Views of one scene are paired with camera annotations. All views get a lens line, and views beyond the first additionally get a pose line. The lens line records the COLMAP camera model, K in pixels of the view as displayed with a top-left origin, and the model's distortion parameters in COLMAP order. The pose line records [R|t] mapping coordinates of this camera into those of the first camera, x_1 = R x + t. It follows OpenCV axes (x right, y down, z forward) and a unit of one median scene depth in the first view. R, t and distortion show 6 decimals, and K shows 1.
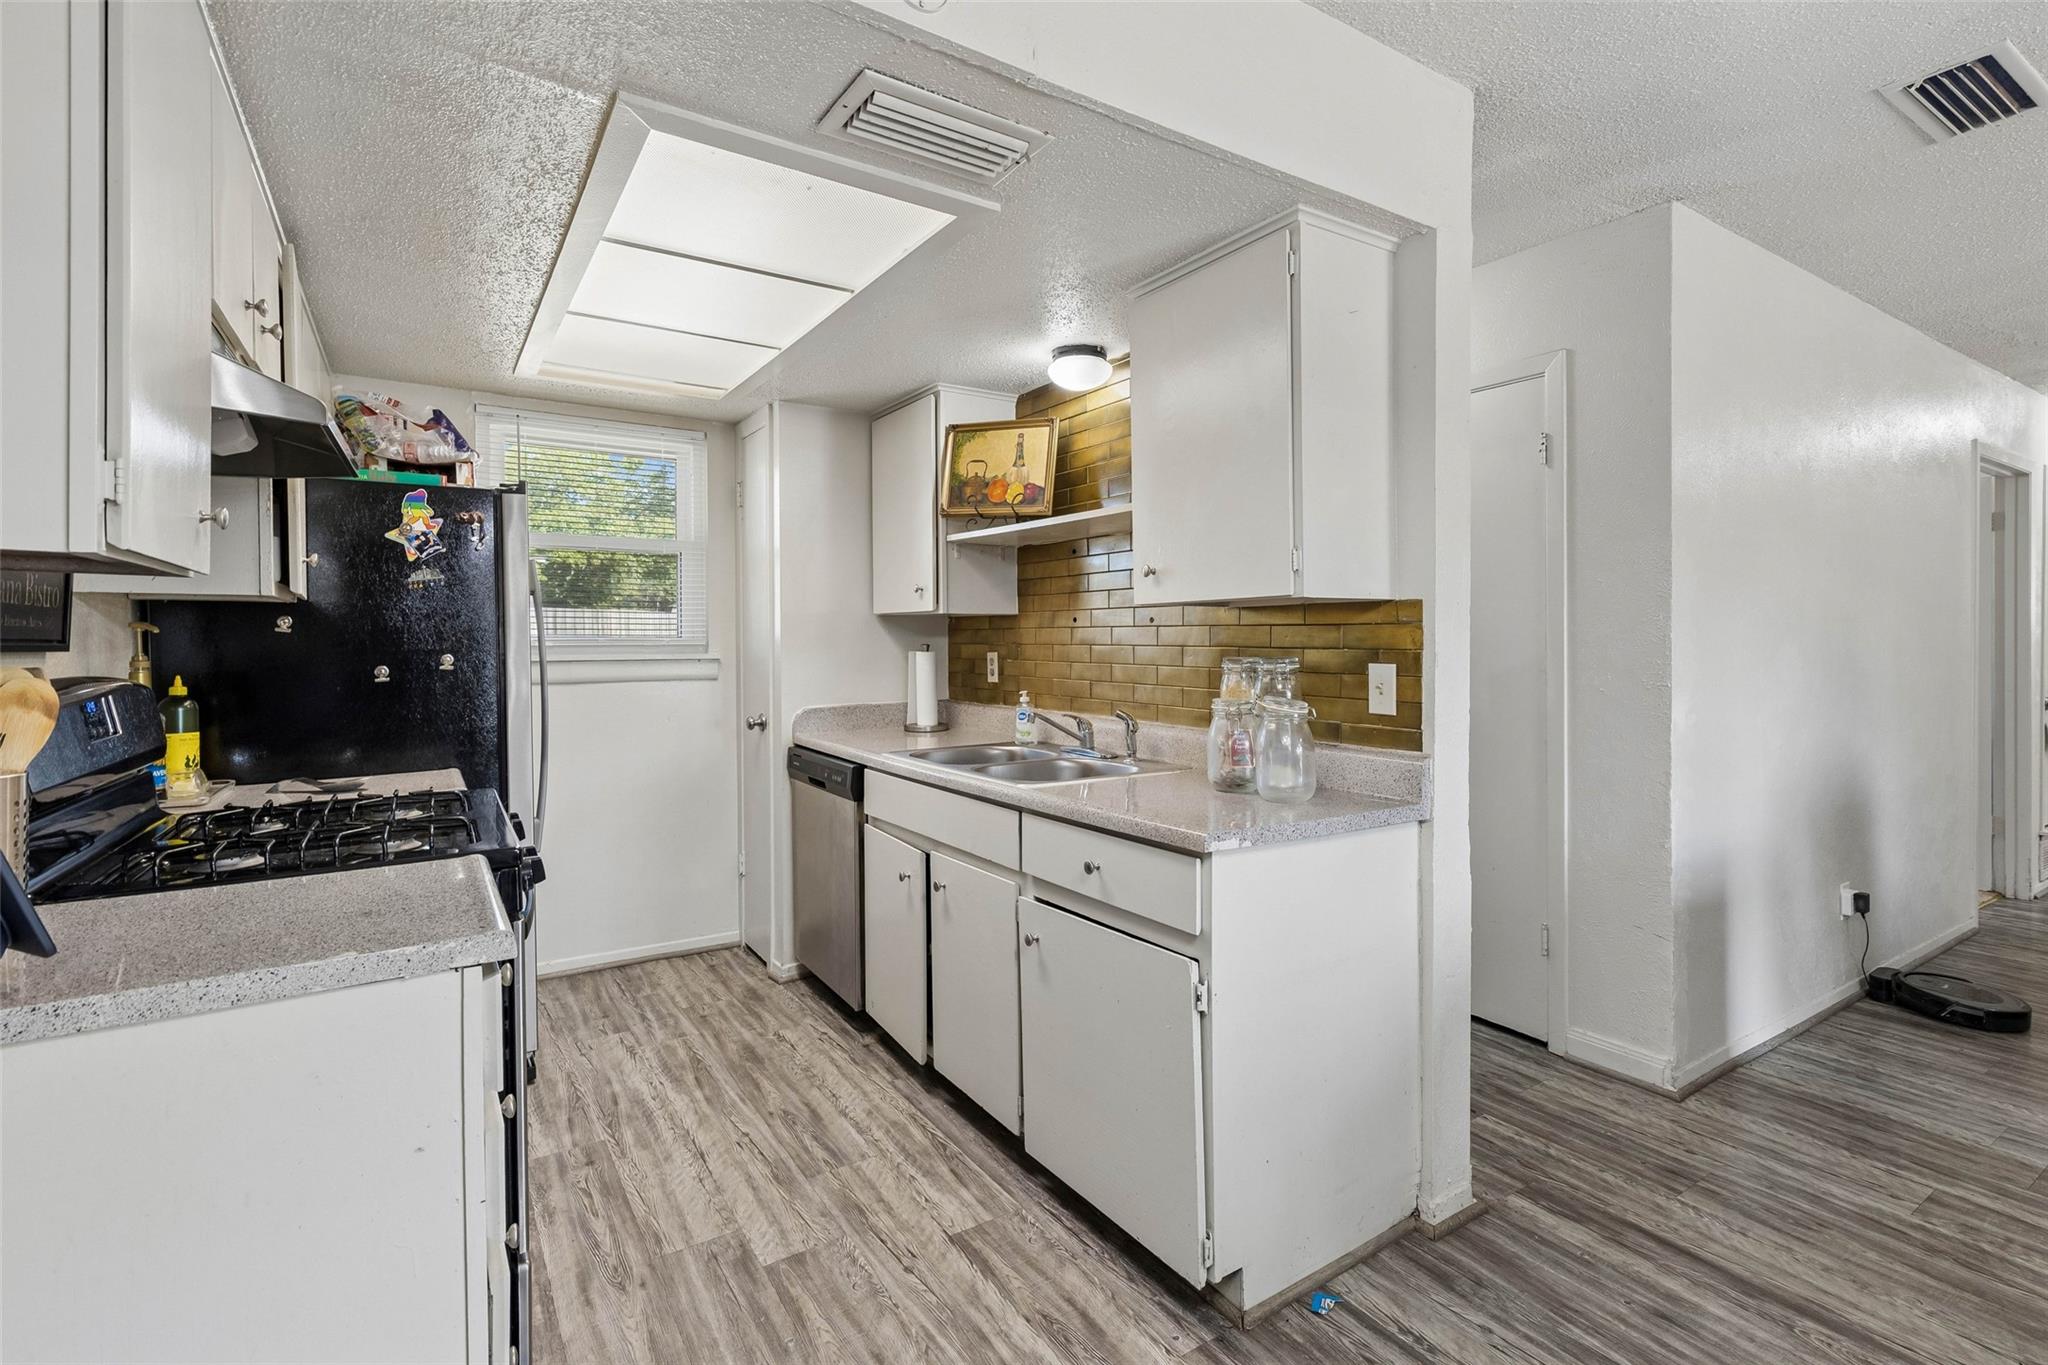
lens RADIAL K [[938.7, 0, 1061.7], [0, 938.7, 645.4], [0, 0, 1]] dist [0.000298, 0.000061]
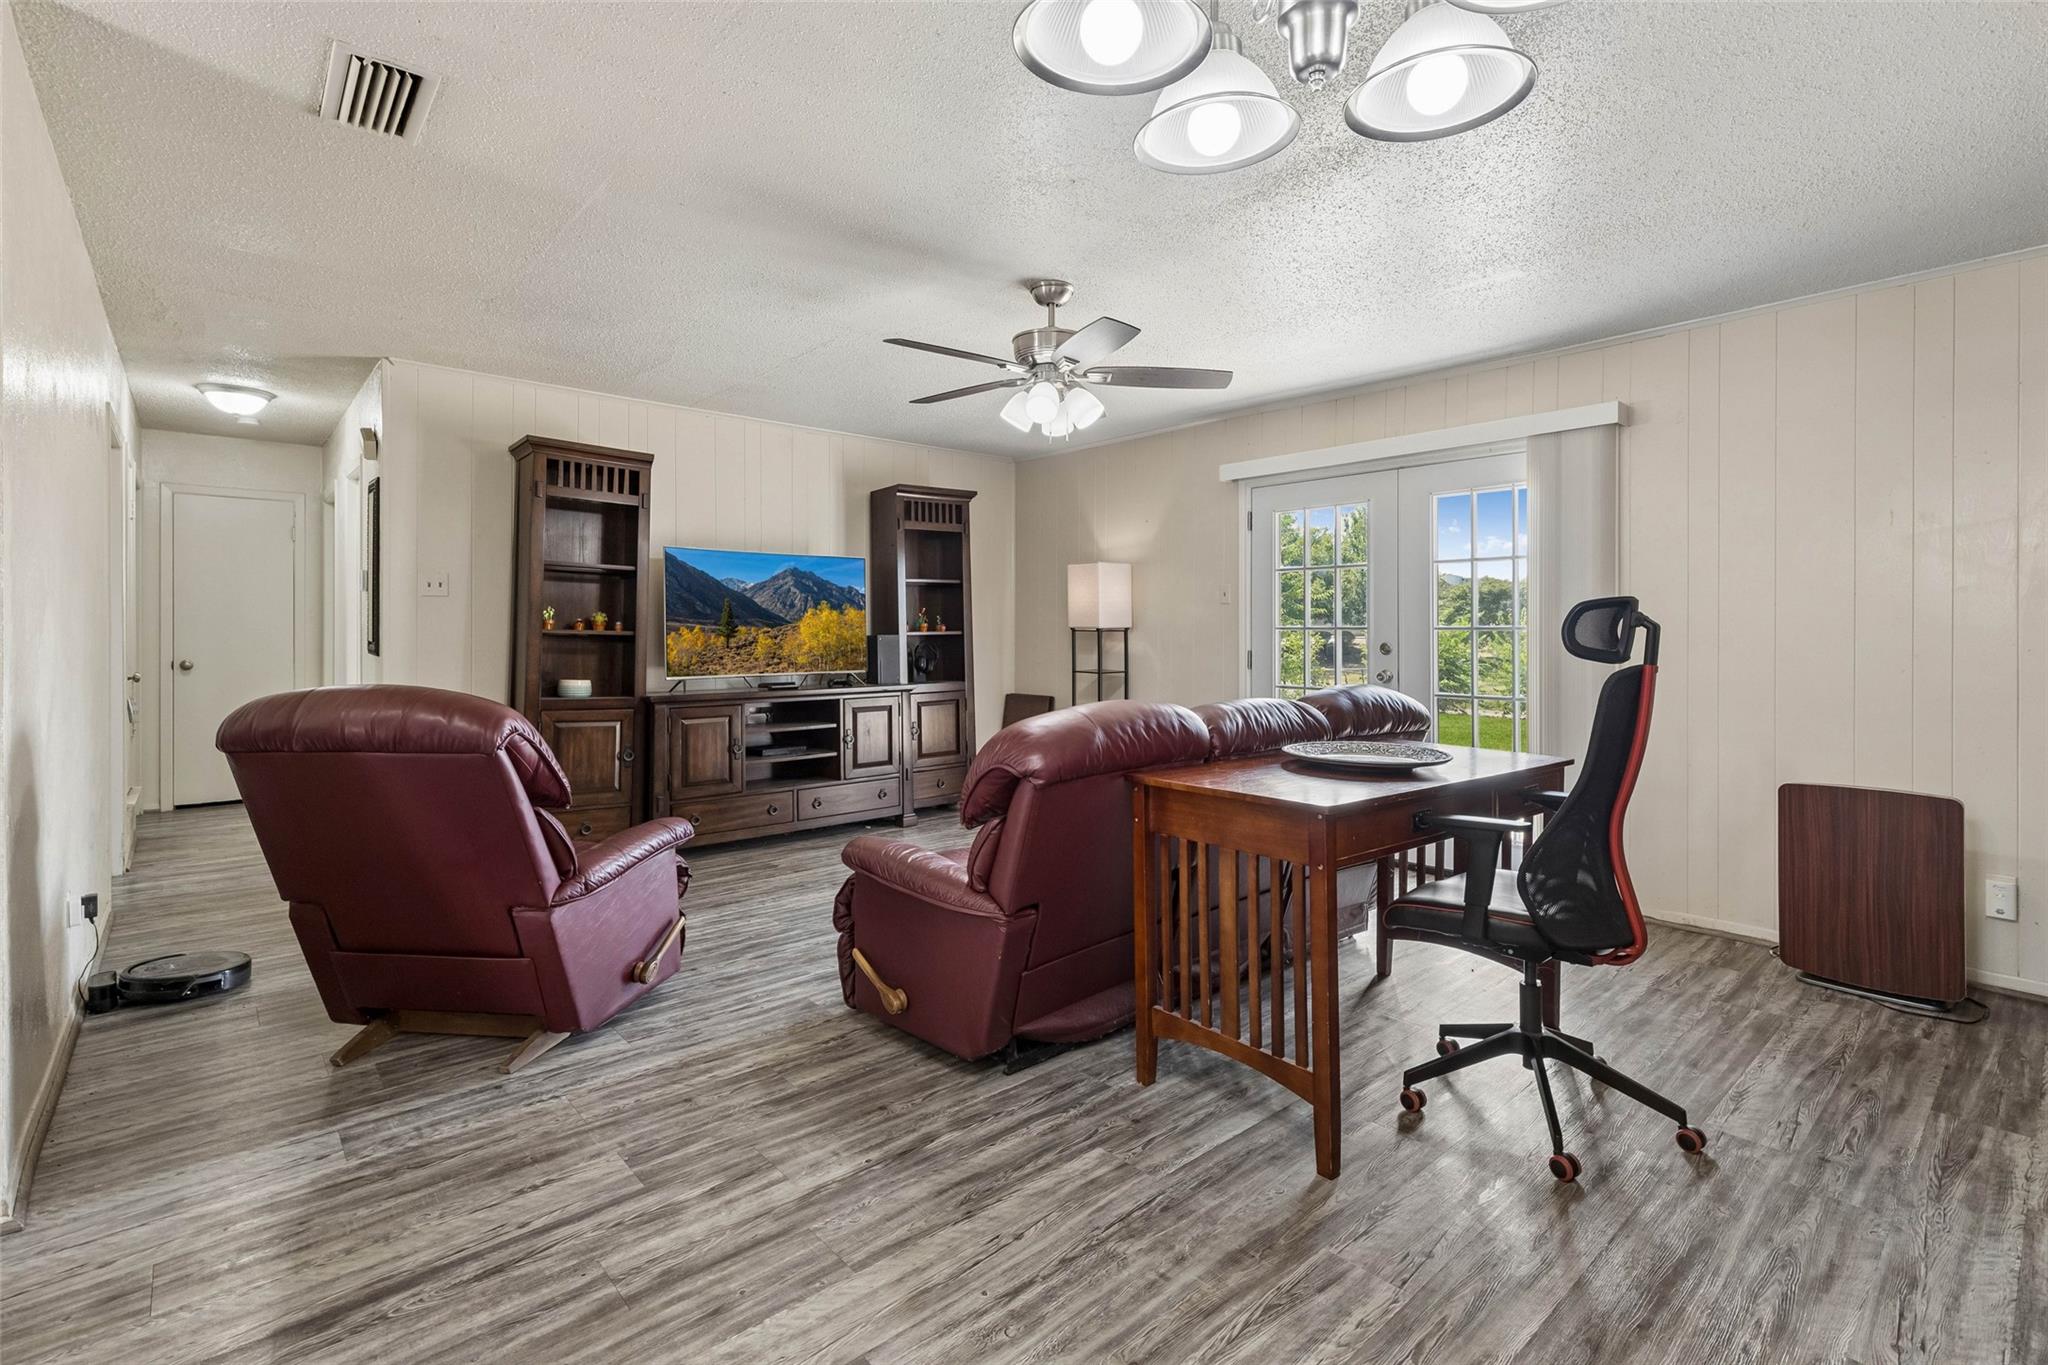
lens RADIAL K [[928.2, 0, 1024.7], [0, 928.2, 631.2], [0, 0, 1]] dist [0.001578, -0.000600]
pose [[-0.118426, -0.001363, 0.992962, -0.191986], [0.007367, 0.999970, 0.002251, 0.035067], [-0.992936, 0.007581, -0.118413, 0.400636]]
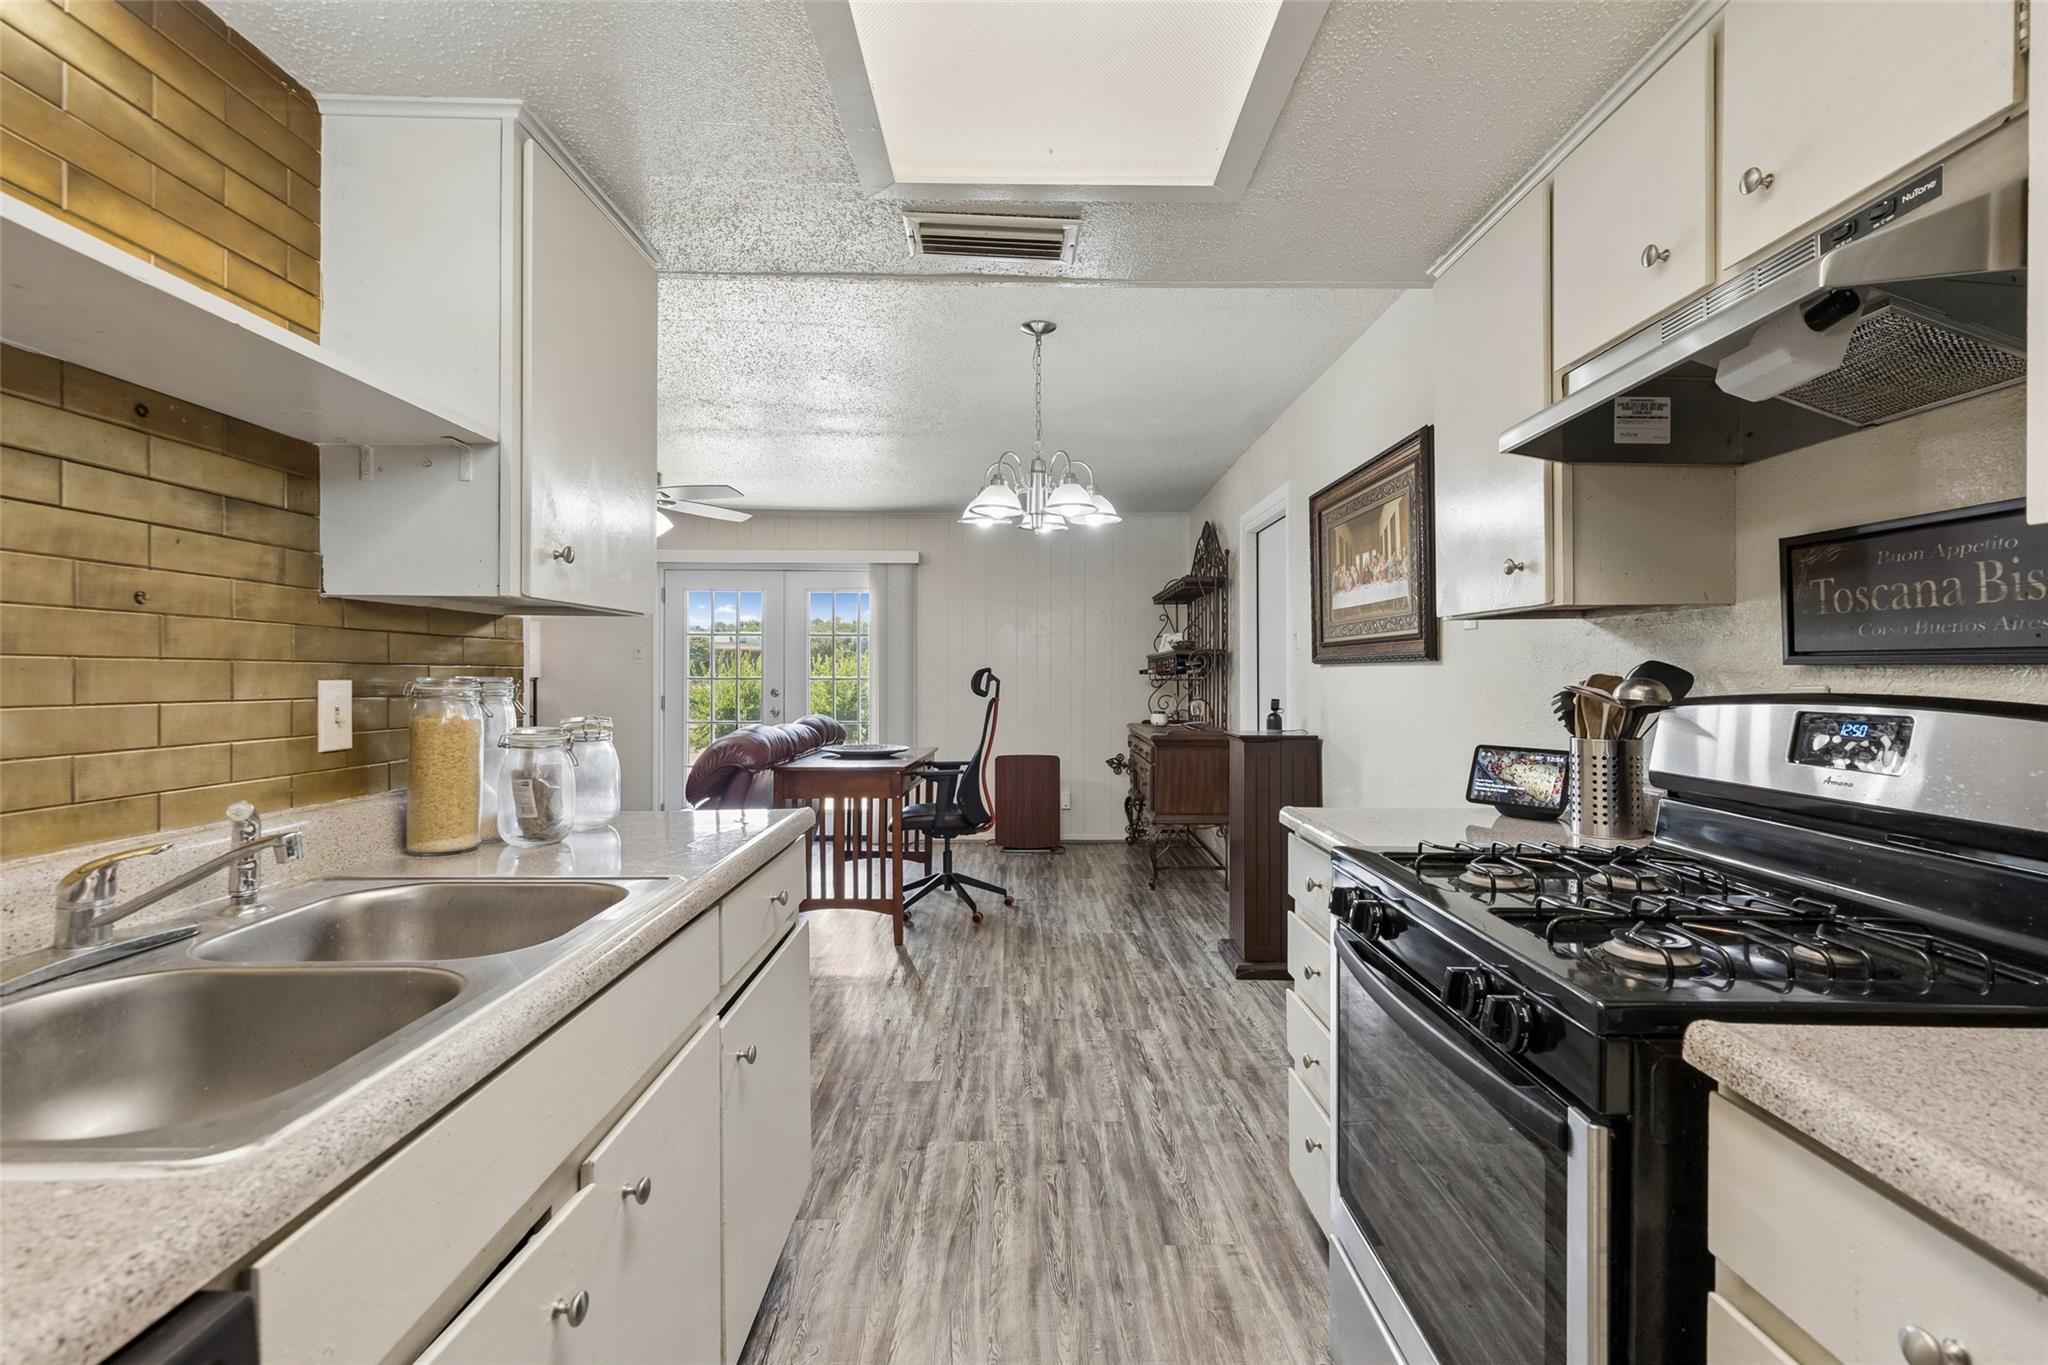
lens RADIAL K [[918.8, 0, 1024.0], [0, 918.8, 682.5], [0, 0, 1]] dist [0.000543, -0.000071]
pose [[-0.828708, -0.007664, 0.559629, -0.608250], [0.000704, 0.999891, 0.014735, 0.007331], [-0.559681, 0.012605, -0.828612, 1.469877]]
